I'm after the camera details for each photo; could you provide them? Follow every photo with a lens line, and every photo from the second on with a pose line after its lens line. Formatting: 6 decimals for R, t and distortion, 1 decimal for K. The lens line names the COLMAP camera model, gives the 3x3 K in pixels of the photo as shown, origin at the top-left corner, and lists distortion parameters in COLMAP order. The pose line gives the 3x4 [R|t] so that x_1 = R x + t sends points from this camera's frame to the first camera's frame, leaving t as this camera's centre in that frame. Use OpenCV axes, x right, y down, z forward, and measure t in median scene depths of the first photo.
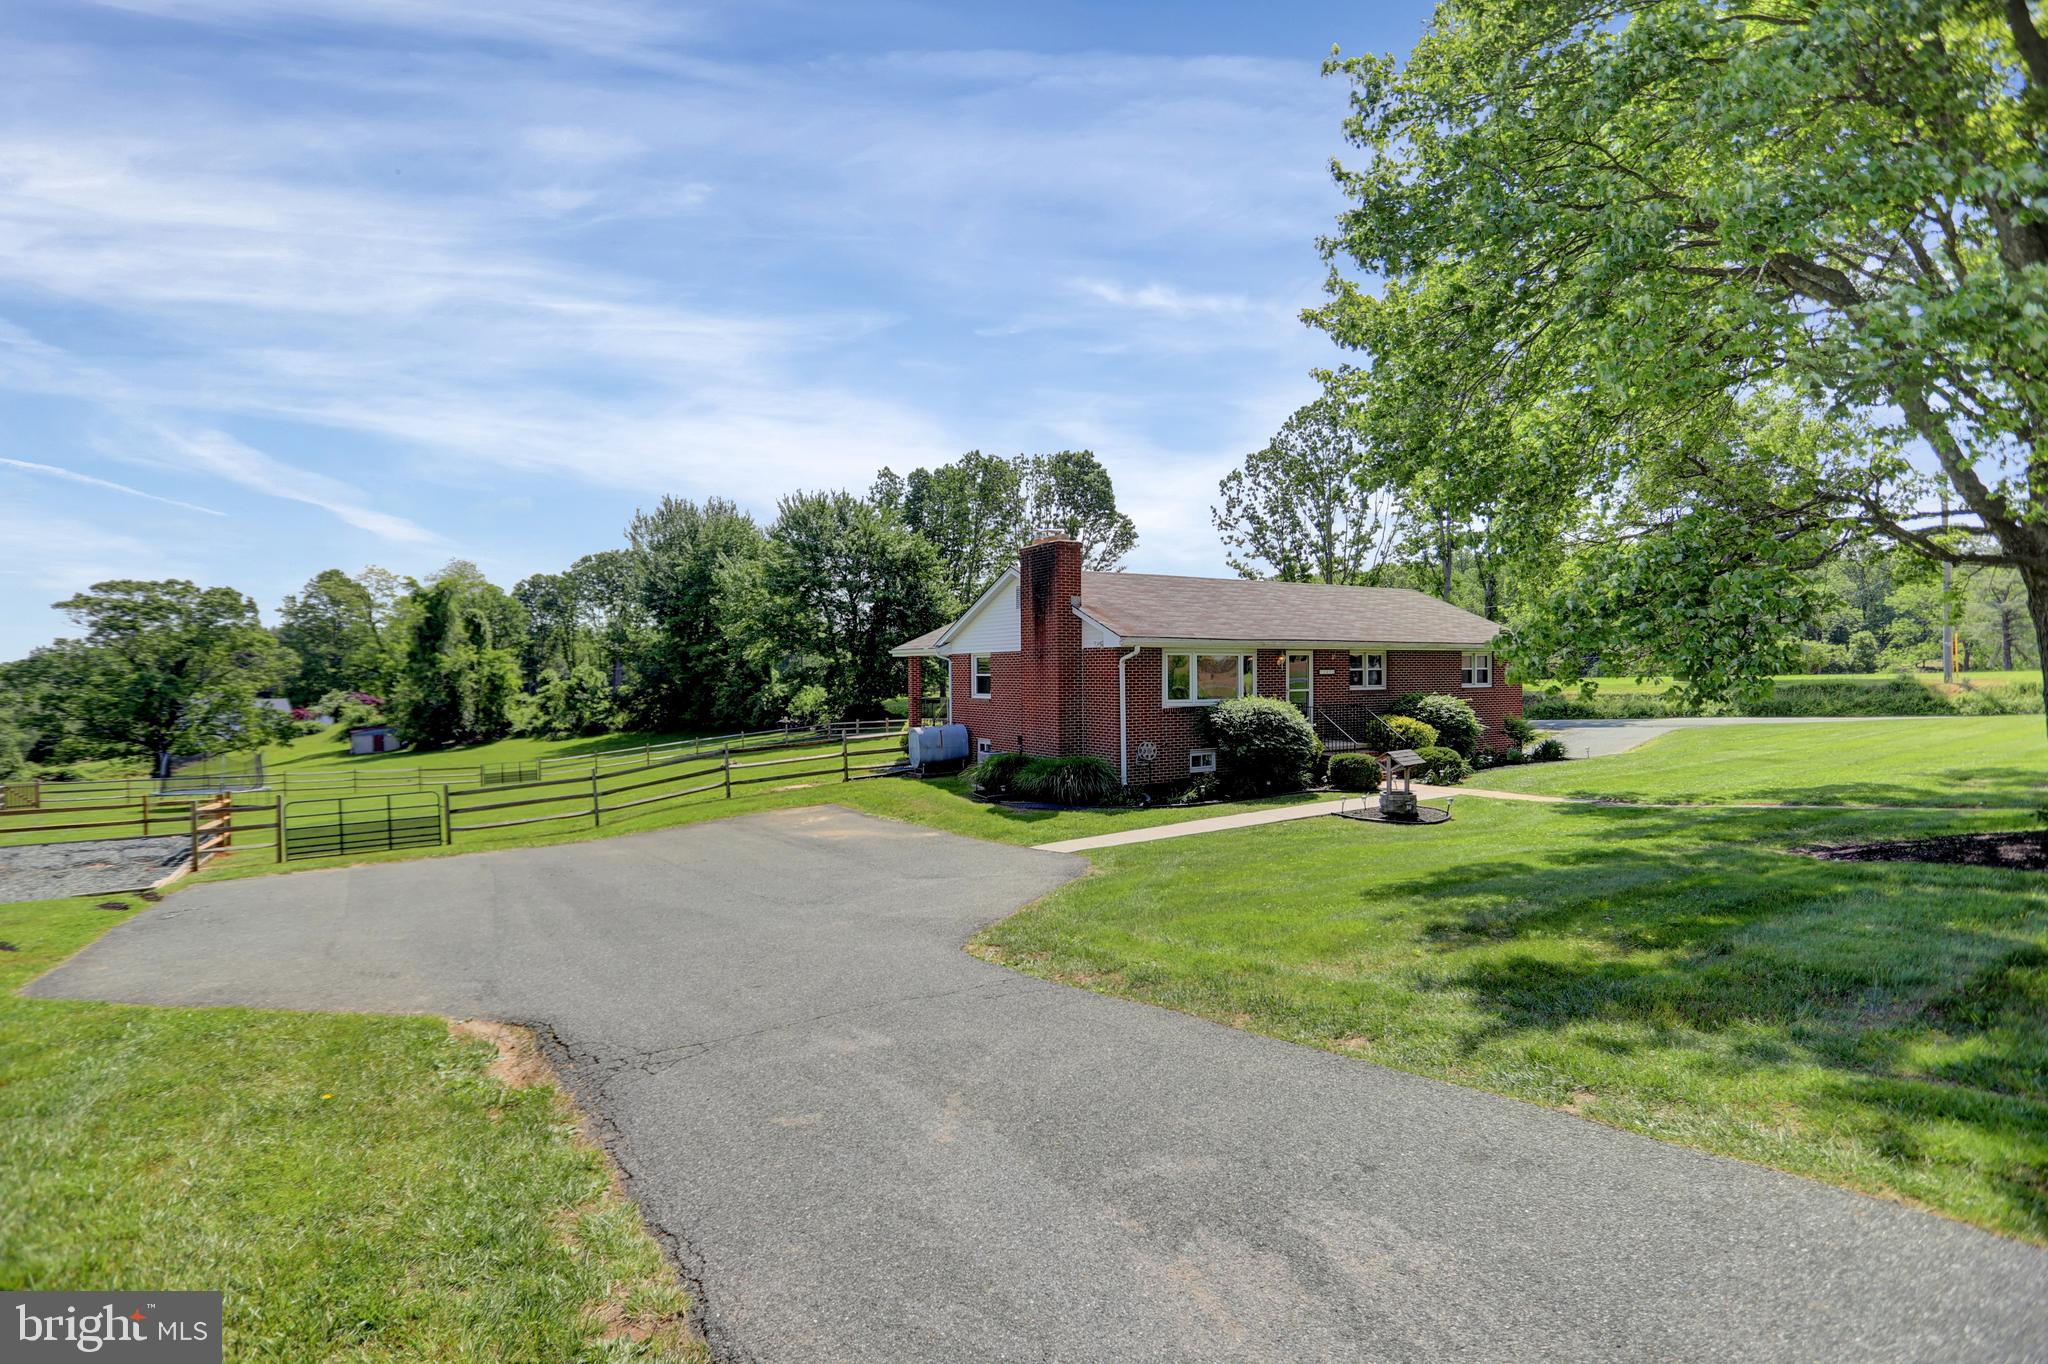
lens RADIAL K [[984.8, 0, 1013.9], [0, 984.8, 690.3], [0, 0, 1]] dist [-0.046618, 0.016387]
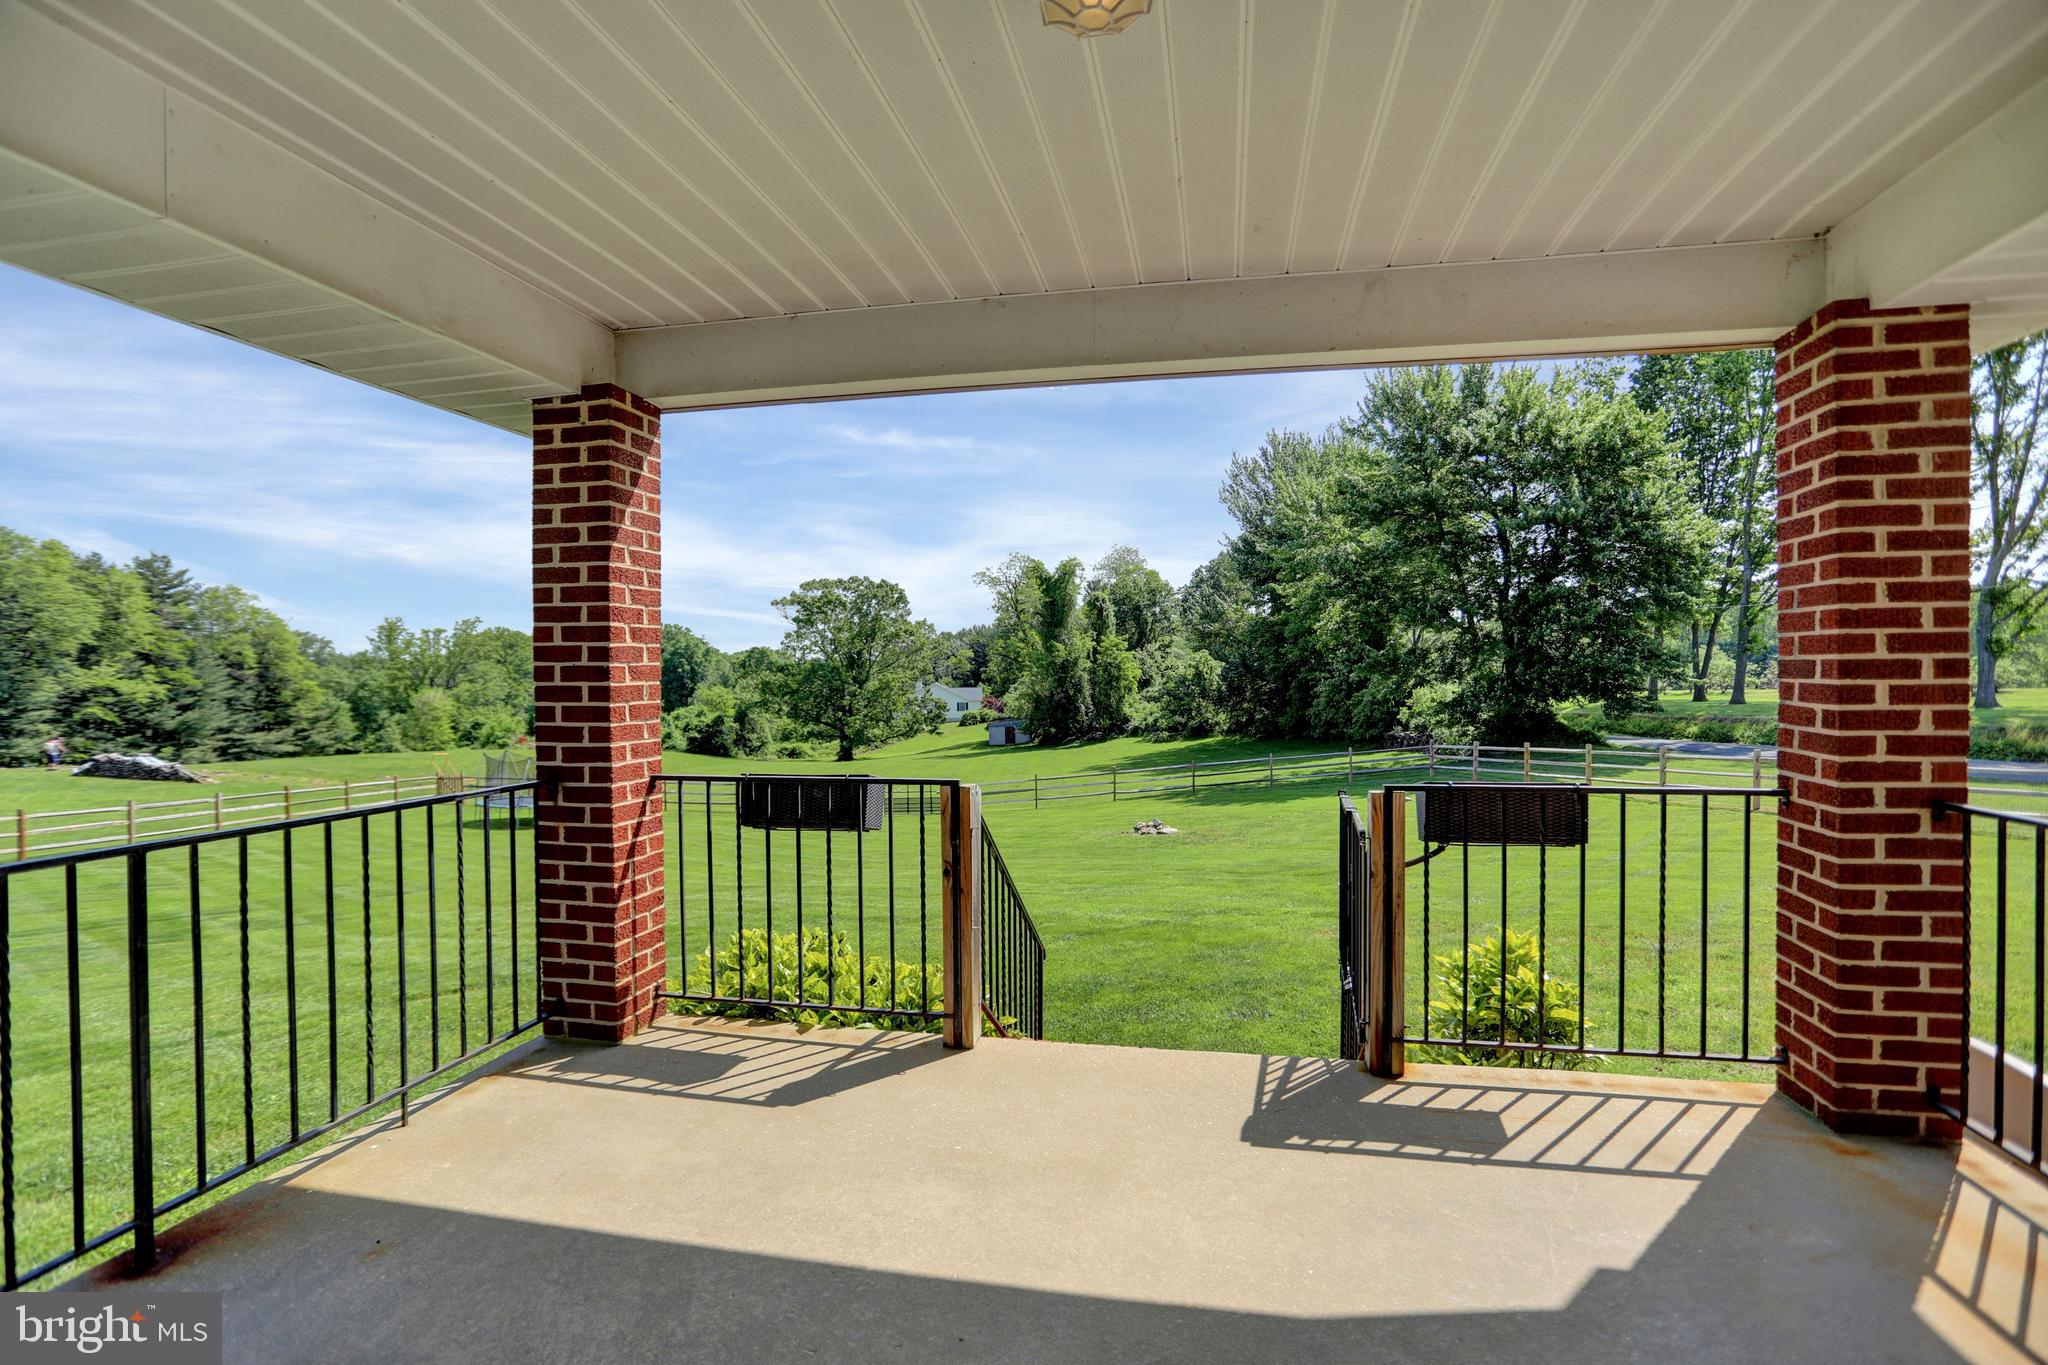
lens RADIAL K [[984.8, 0, 1024.0], [0, 984.8, 682.5], [0, 0, 1]] dist [-0.075451, 0.030624]
pose [[0.752353, 0.010356, -0.658679, 0.000920], [-0.011548, 0.999930, 0.002530, -0.000333], [0.658659, 0.005703, 0.752420, 0.270281]]
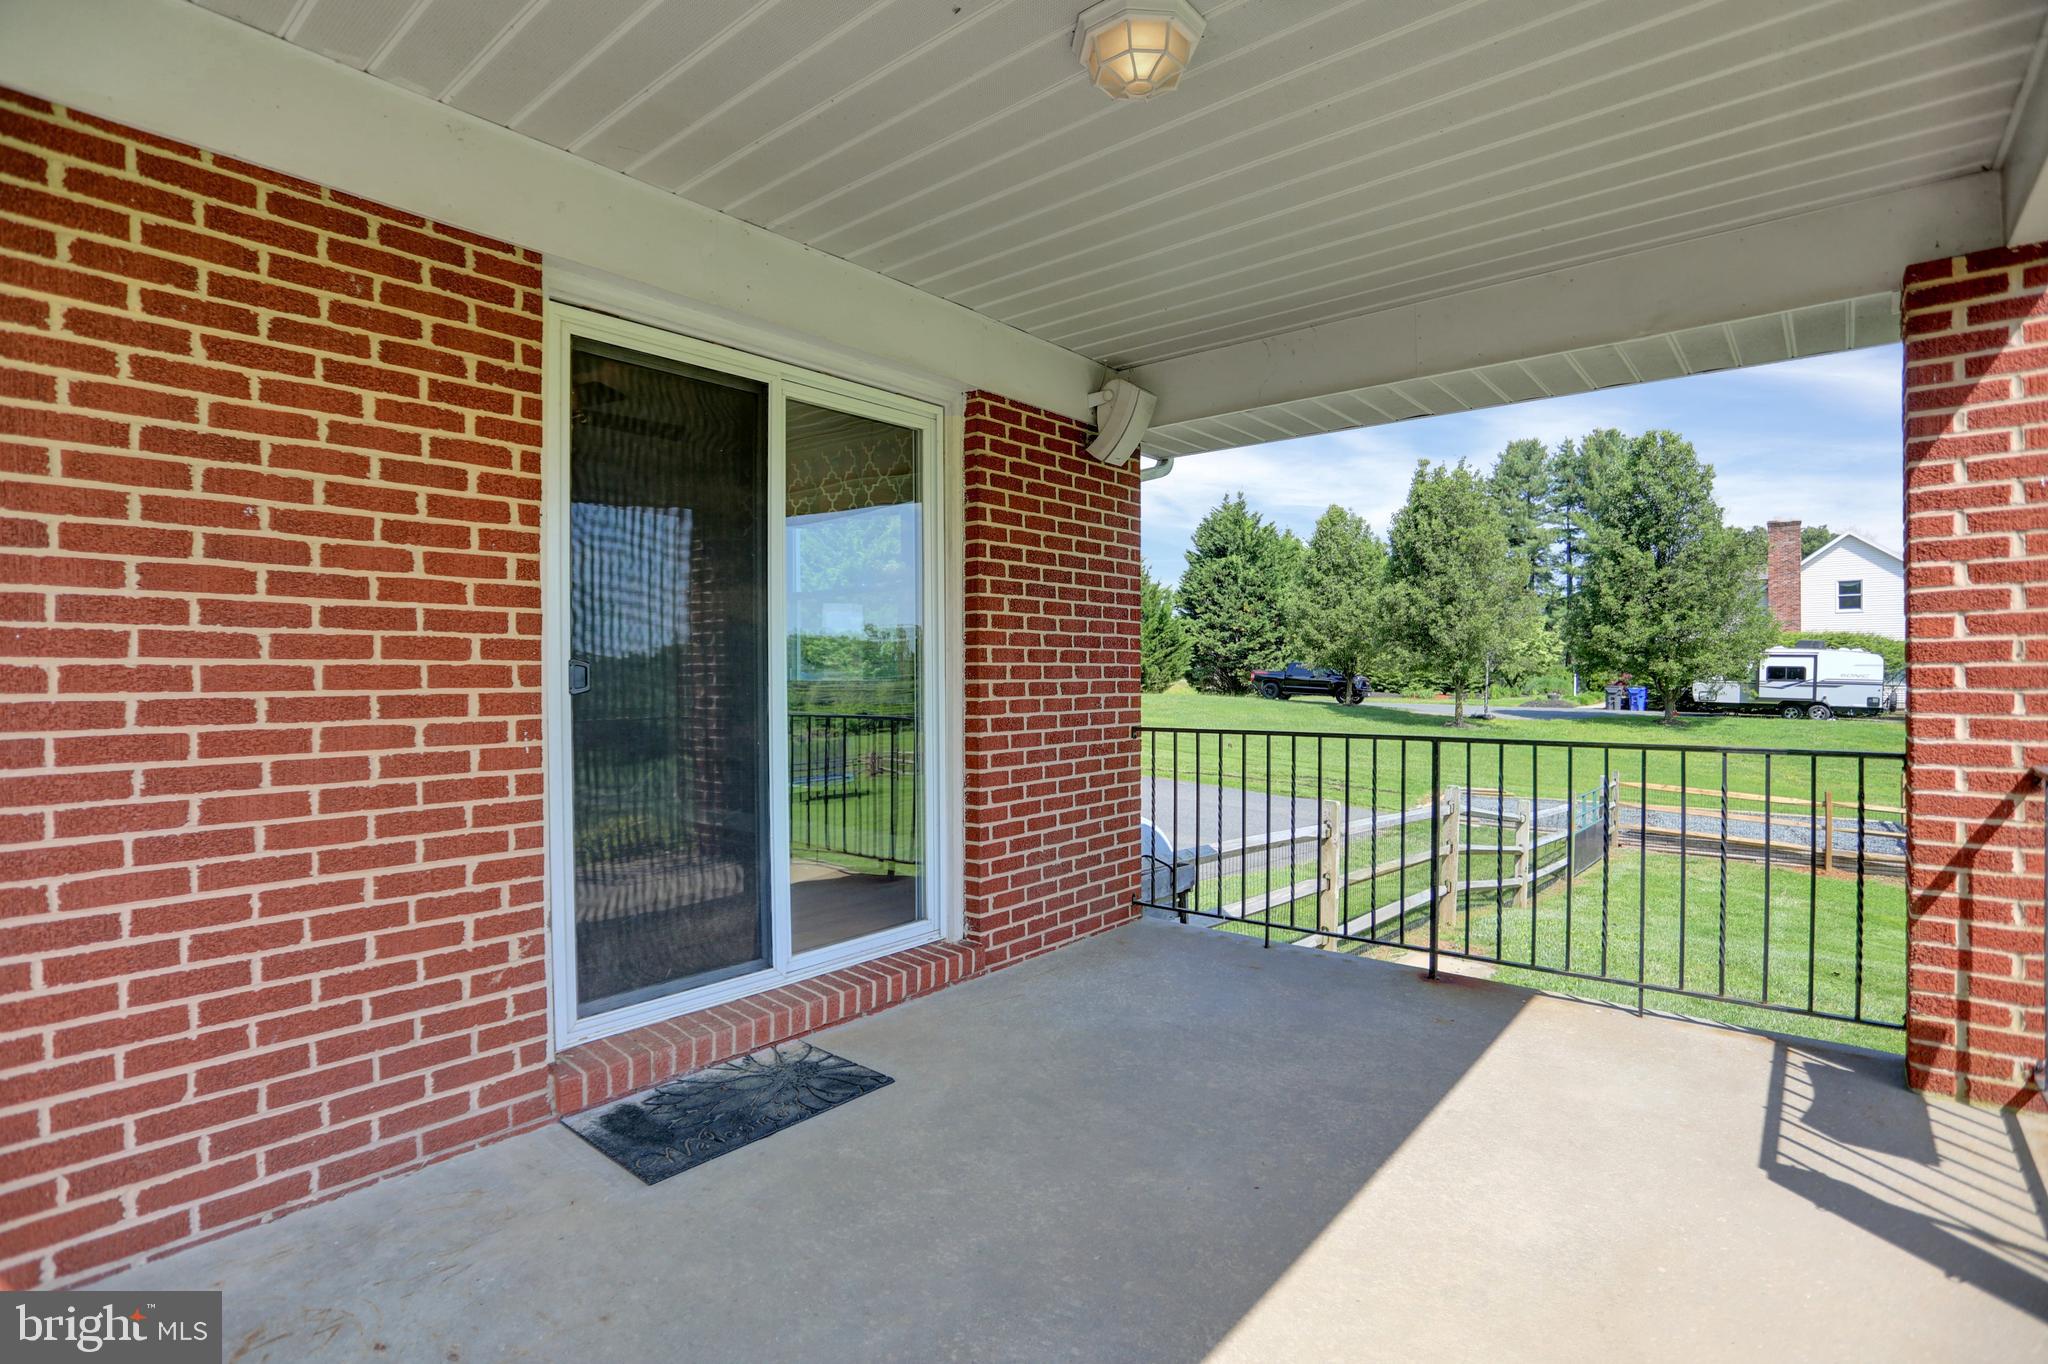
lens RADIAL K [[984.8, 0, 1024.0], [0, 984.8, 682.0], [0, 0, 1]] dist [-0.075451, 0.030624]
pose [[-0.938289, 0.015615, -0.345500, -0.044132], [0.005652, 0.999539, 0.029823, 0.043676], [0.345807, 0.026030, -0.937945, 2.795138]]
